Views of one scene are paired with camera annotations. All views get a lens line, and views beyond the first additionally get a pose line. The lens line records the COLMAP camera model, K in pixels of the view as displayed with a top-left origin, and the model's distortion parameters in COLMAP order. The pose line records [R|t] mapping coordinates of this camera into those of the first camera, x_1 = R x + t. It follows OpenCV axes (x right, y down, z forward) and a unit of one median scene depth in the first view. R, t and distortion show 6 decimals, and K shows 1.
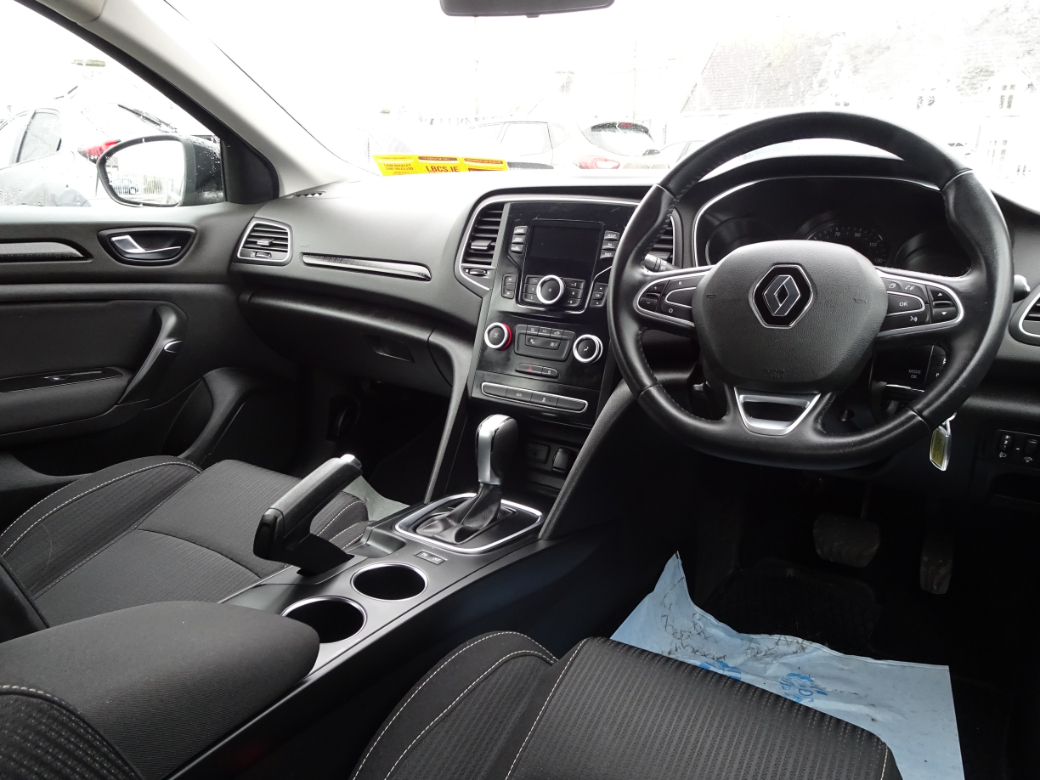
lens RADIAL K [[749.4, 0, 520.0], [0, 749.4, 390.0], [0, 0, 1]] dist [0.003455, -0.006566]
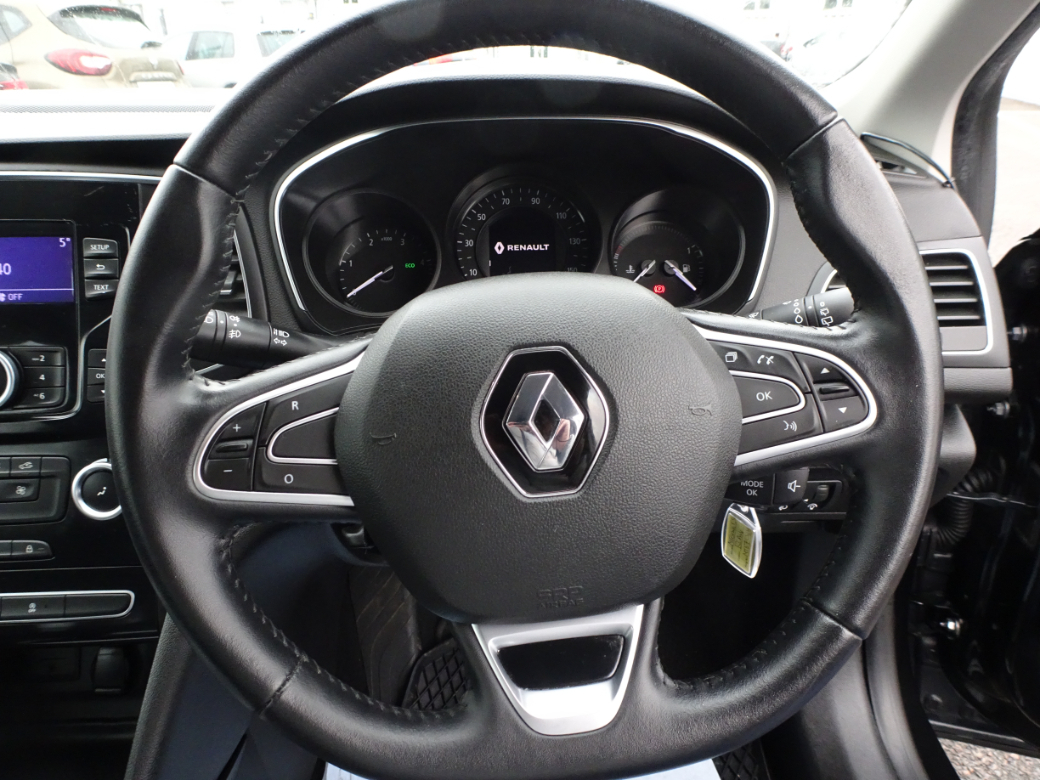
lens RADIAL K [[724.1, 0, 516.9], [0, 724.1, 379.6], [0, 0, 1]] dist [0.002981, 0.004294]
pose [[0.829274, -0.232980, 0.507961, 0.084773], [0.166575, 0.970686, 0.173268, -0.153633], [-0.533439, -0.059073, 0.843773, 0.440681]]
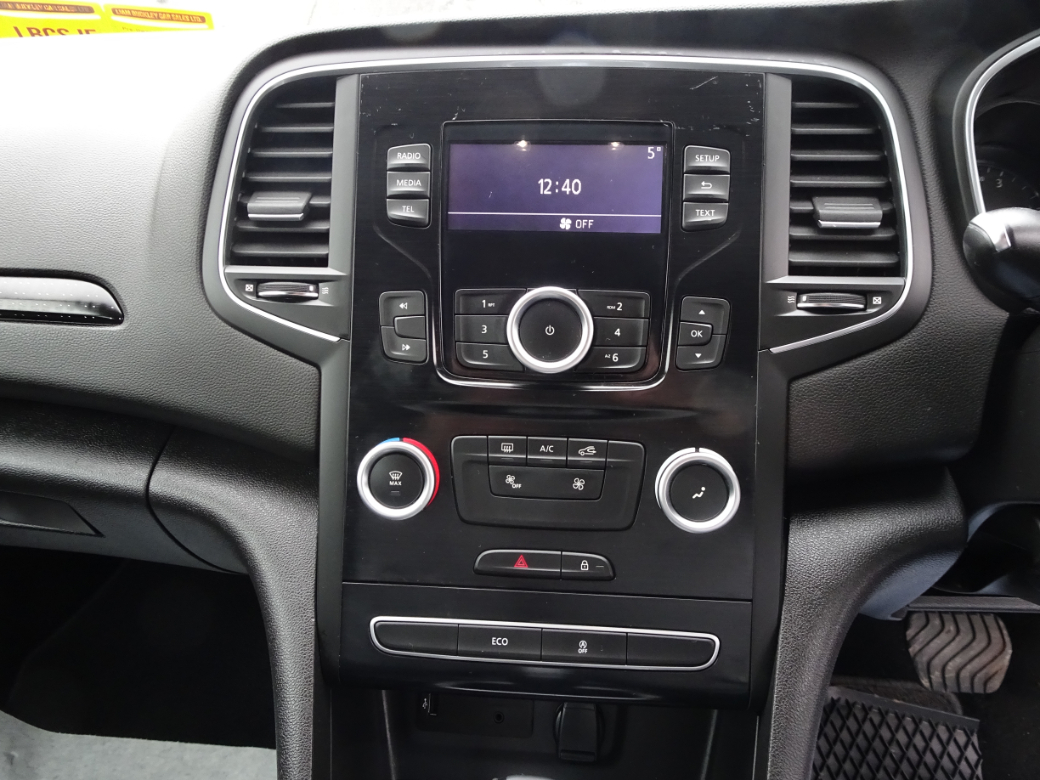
lens RADIAL K [[749.4, 0, 520.0], [0, 749.4, 390.0], [0, 0, 1]] dist [0.003455, -0.006566]
pose [[0.893493, -0.169154, 0.416001, -0.117031], [0.133454, 0.984513, 0.113687, -0.144993], [-0.428789, -0.046062, 0.902230, 0.686268]]
